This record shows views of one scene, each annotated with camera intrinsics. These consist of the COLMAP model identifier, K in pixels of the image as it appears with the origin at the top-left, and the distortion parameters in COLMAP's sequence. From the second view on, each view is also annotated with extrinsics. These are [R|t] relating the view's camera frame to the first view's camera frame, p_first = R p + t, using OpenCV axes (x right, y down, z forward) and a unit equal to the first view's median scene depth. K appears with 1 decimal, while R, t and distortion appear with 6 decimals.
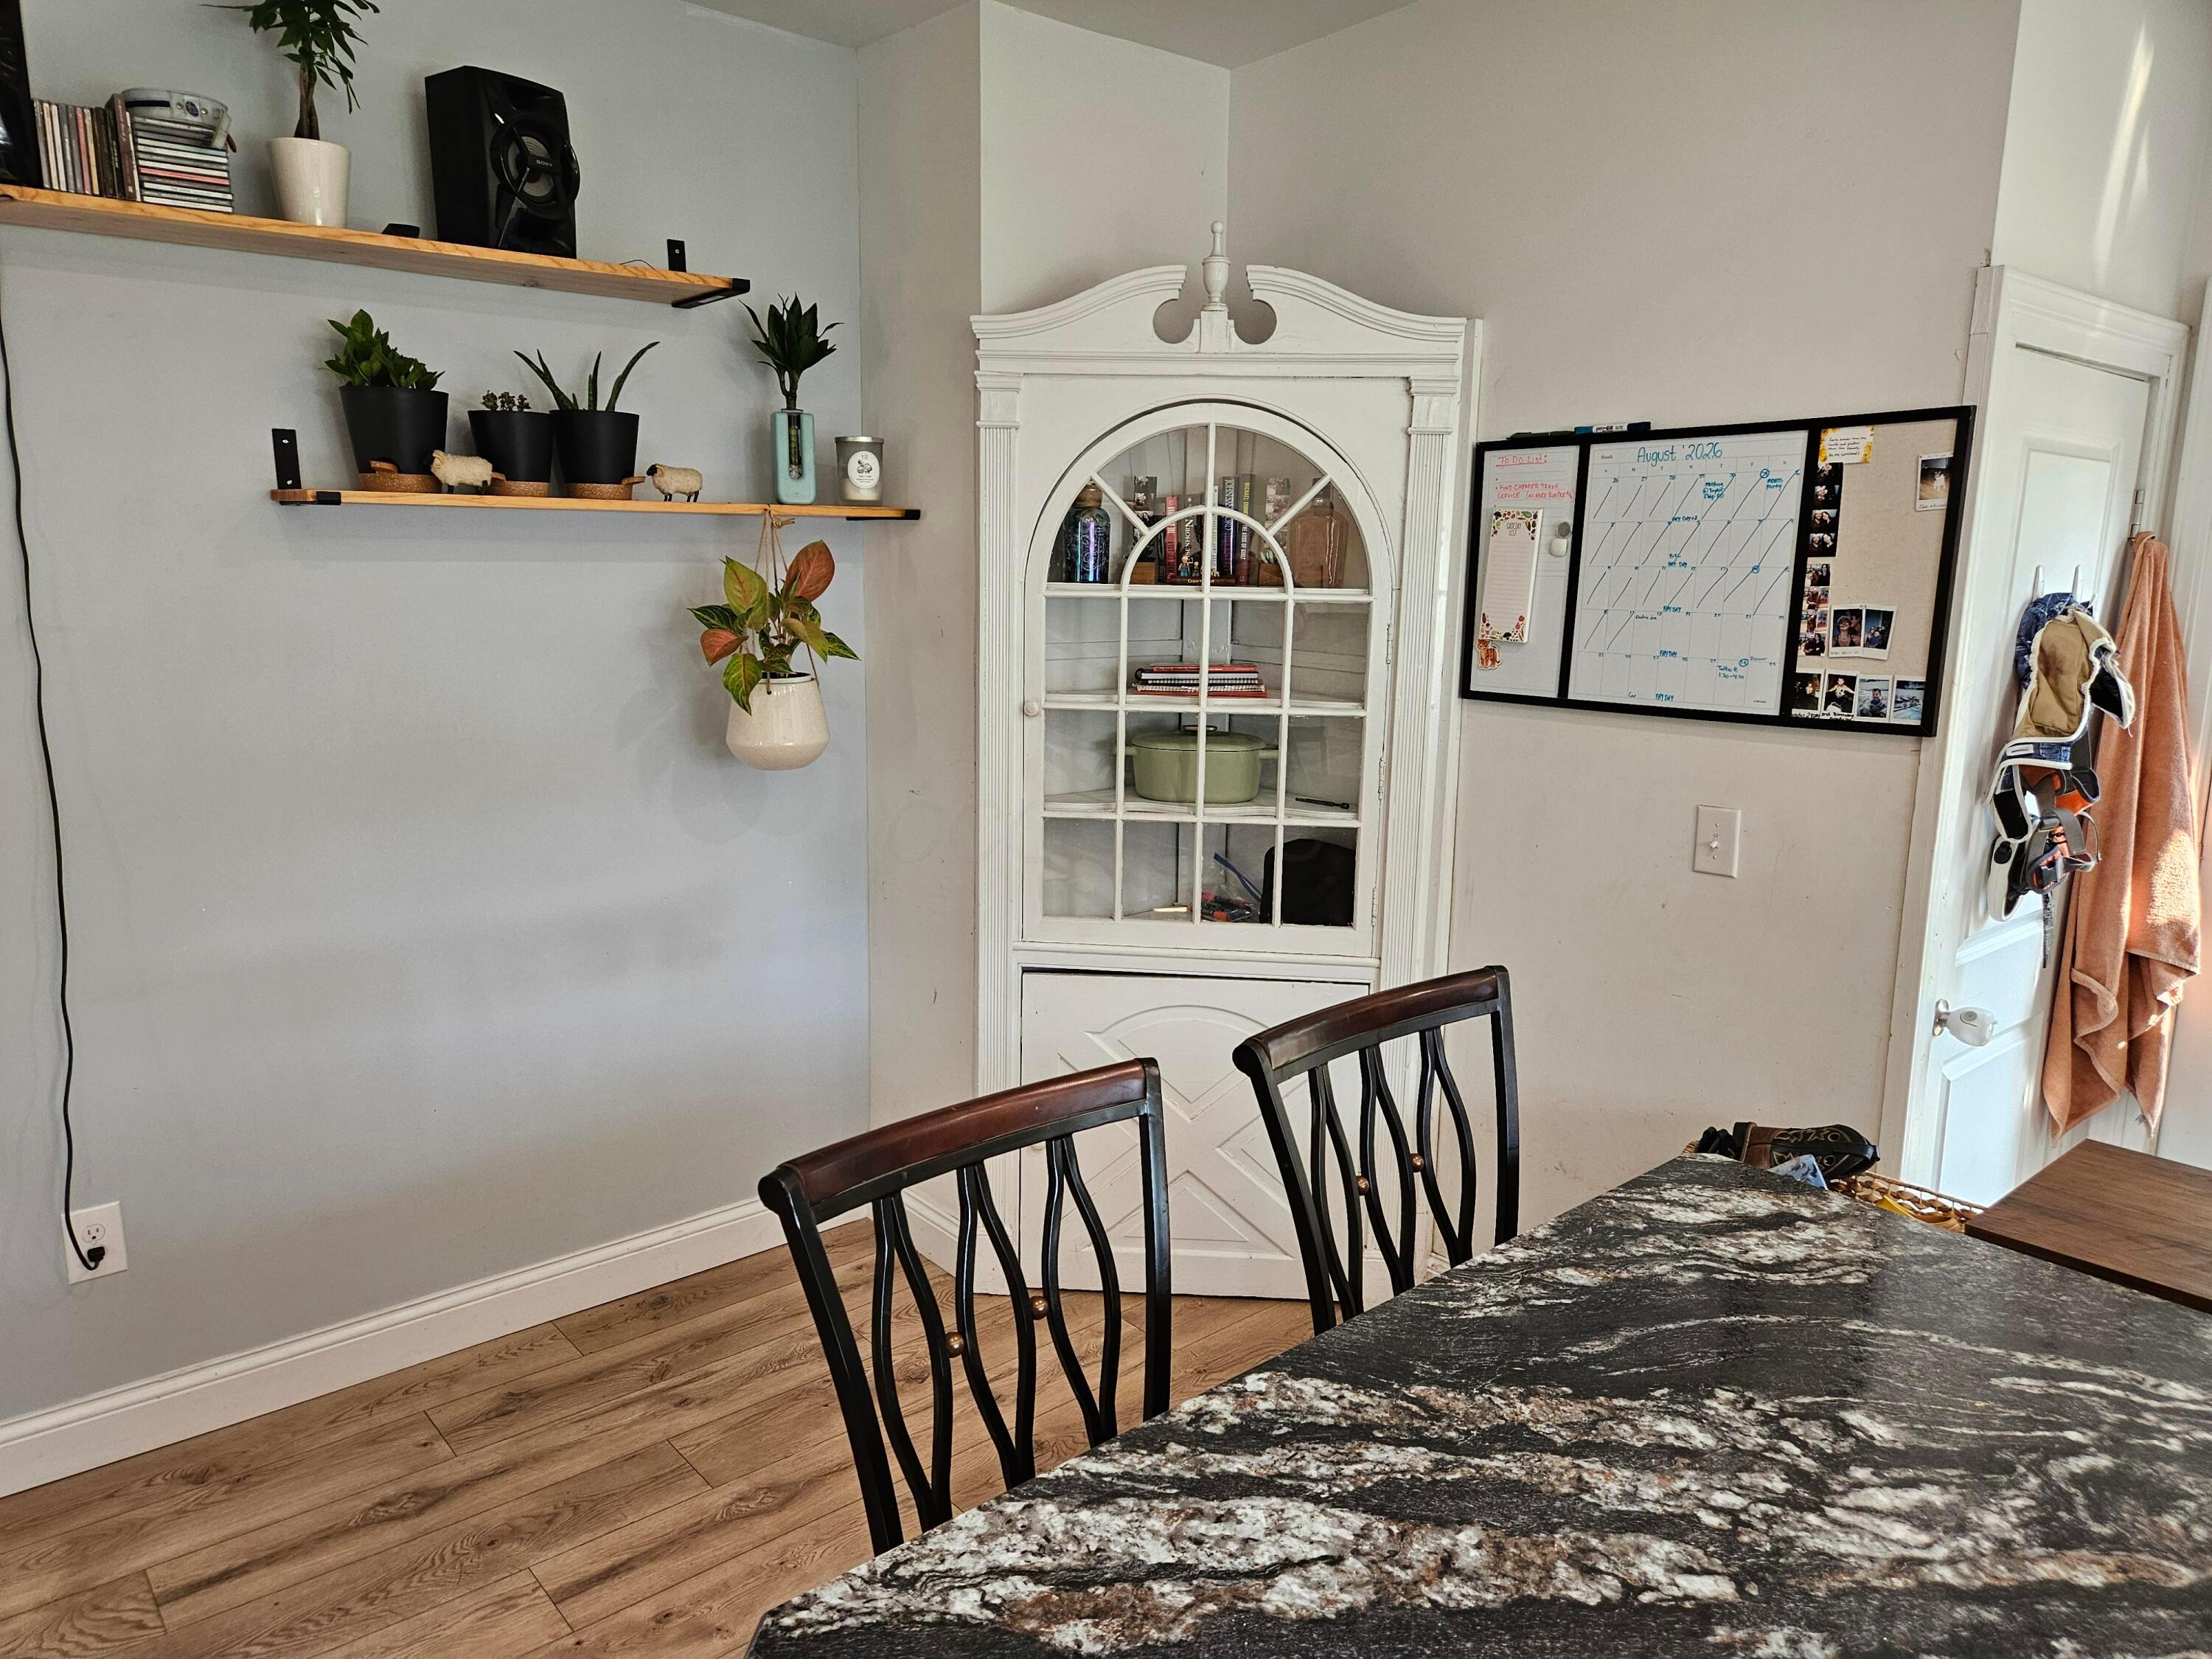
lens RADIAL K [[1460.3, 0, 1094.9], [0, 1460.3, 841.0], [0, 0, 1]] dist [0.075656, -0.067847]
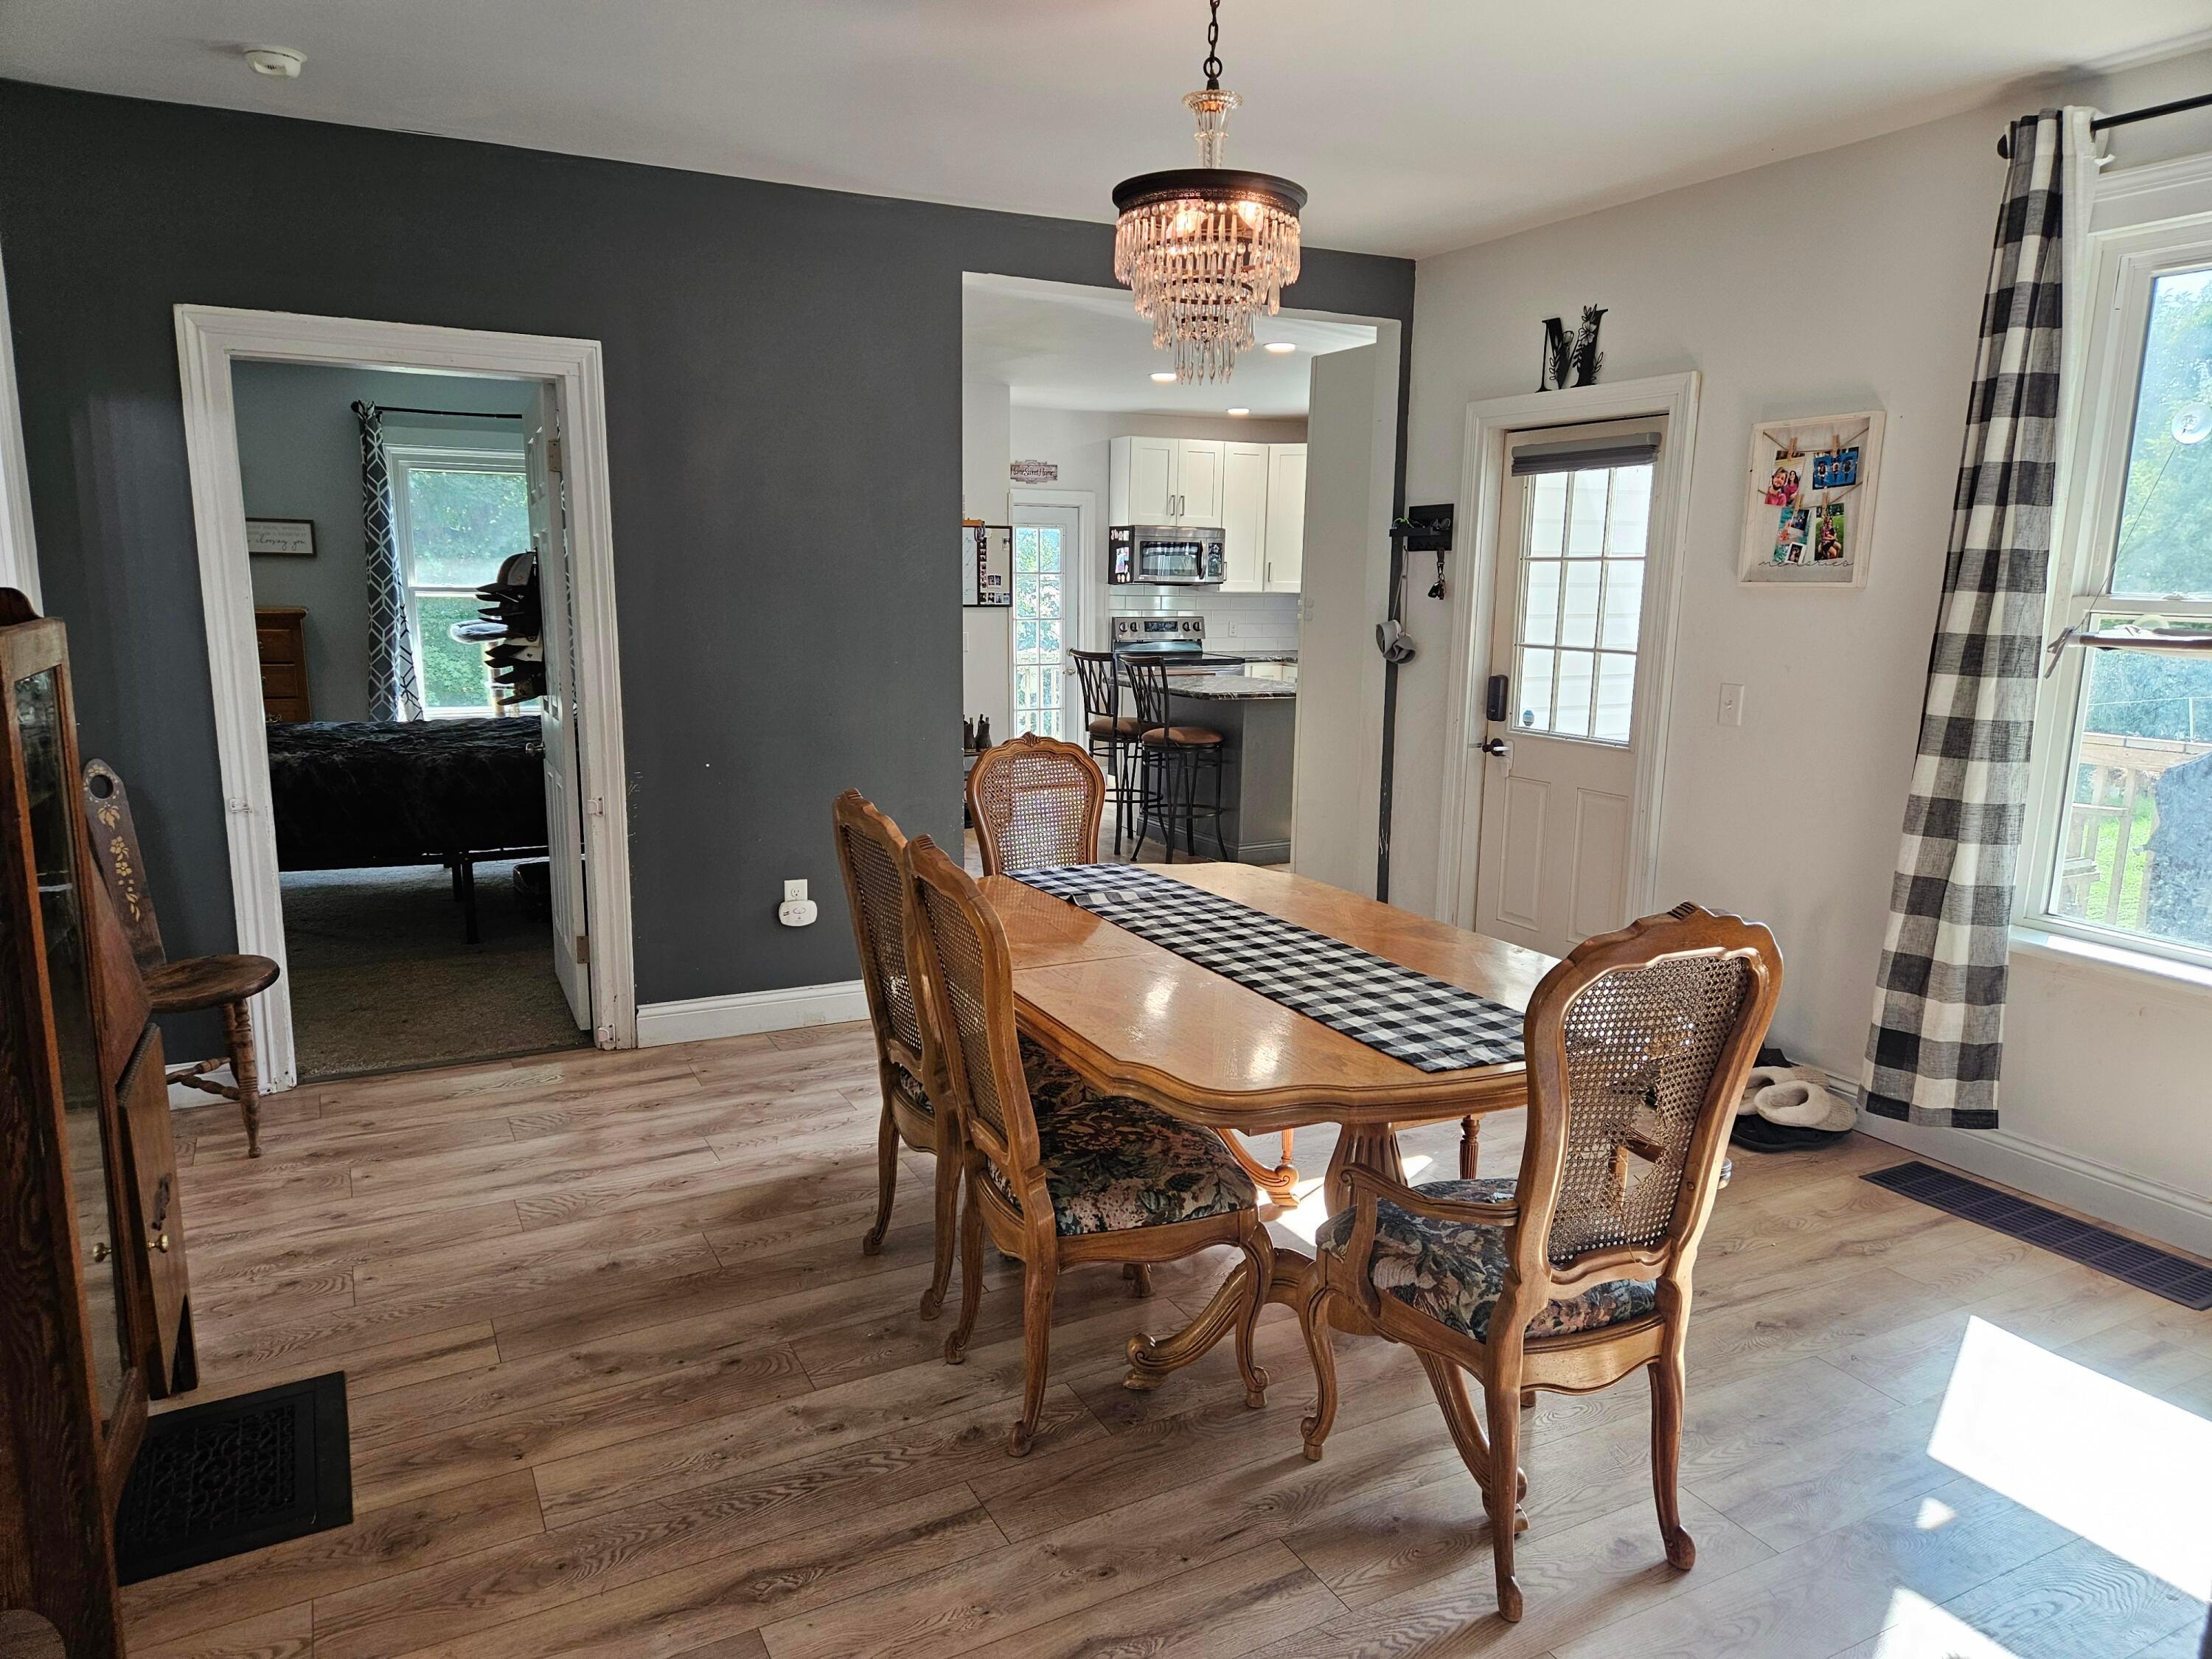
lens RADIAL K [[1473.7, 0, 1091.0], [0, 1473.7, 852.1], [0, 0, 1]] dist [0.086596, -0.065825]
pose [[0.234000, -0.179788, 0.955469, -3.006057], [0.171358, 0.974995, 0.141496, 0.043605], [-0.957016, 0.130618, 0.258957, -0.144101]]
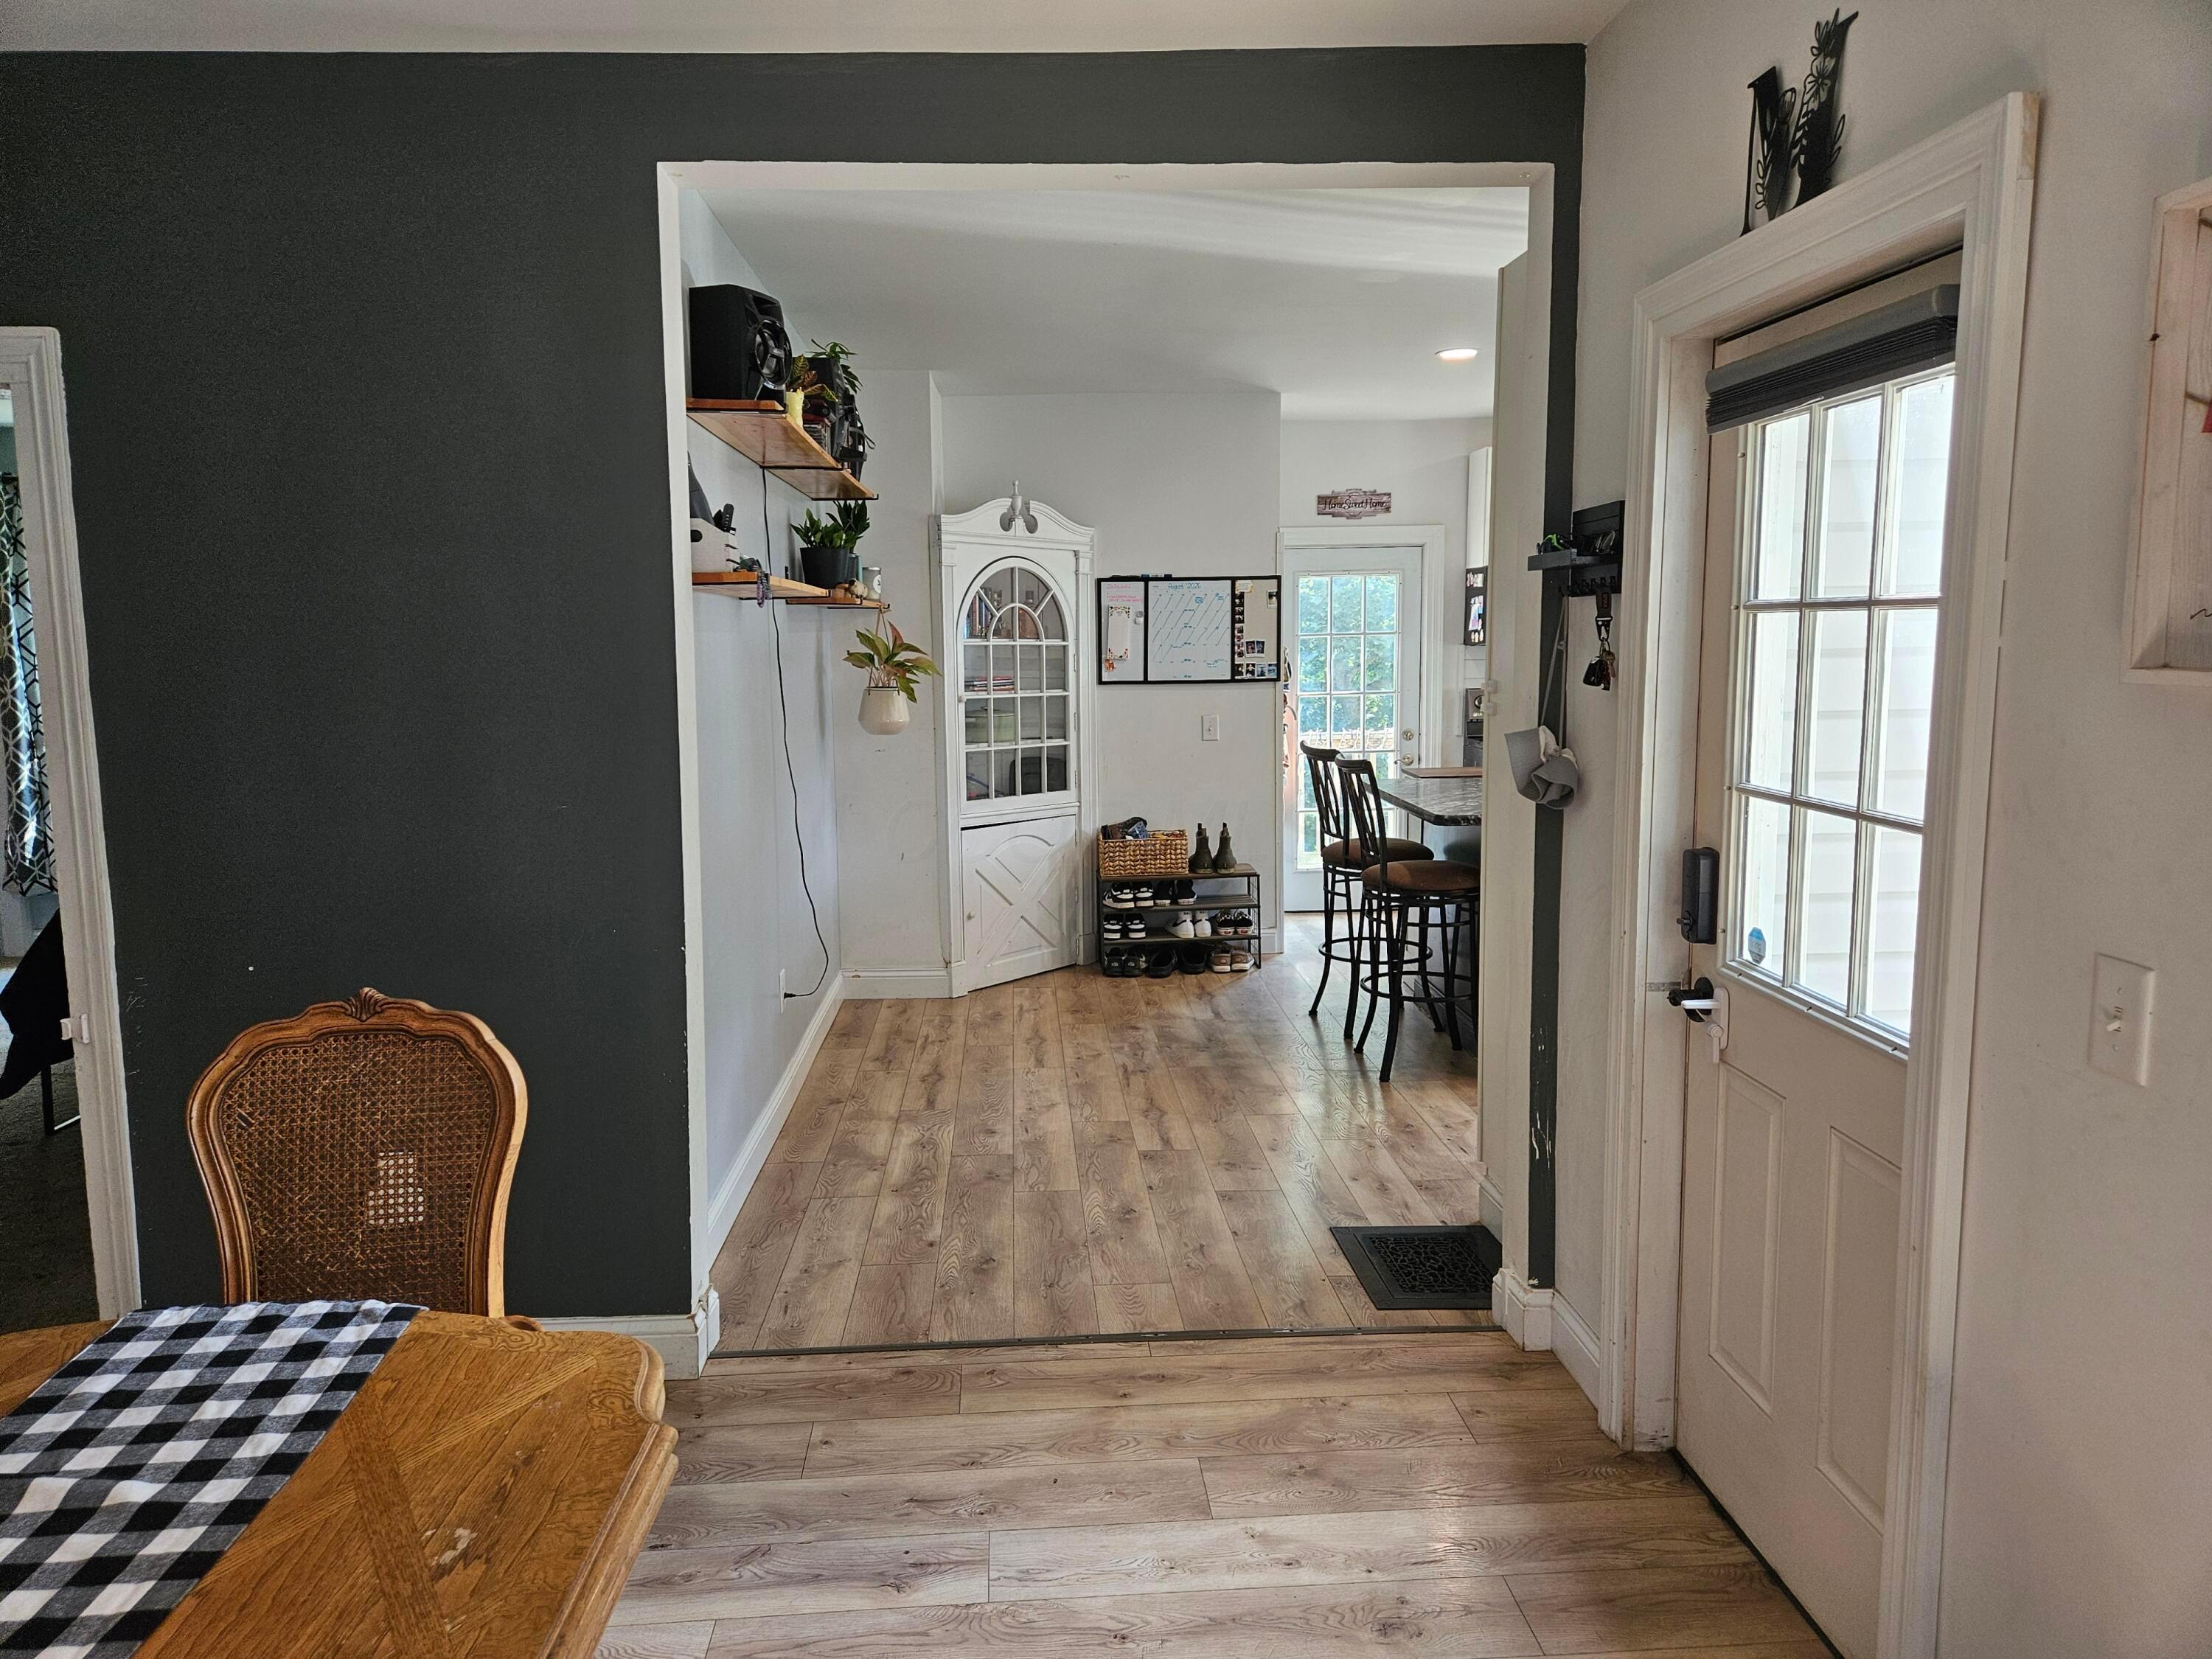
lens RADIAL K [[1460.3, 0, 1094.9], [0, 1460.3, 841.0], [0, 0, 1]] dist [0.075656, -0.067847]
pose [[0.613057, -0.125698, 0.779975, -1.847058], [0.166203, 0.985688, 0.028215, 0.094391], [-0.772359, 0.112337, 0.625174, -0.493938]]
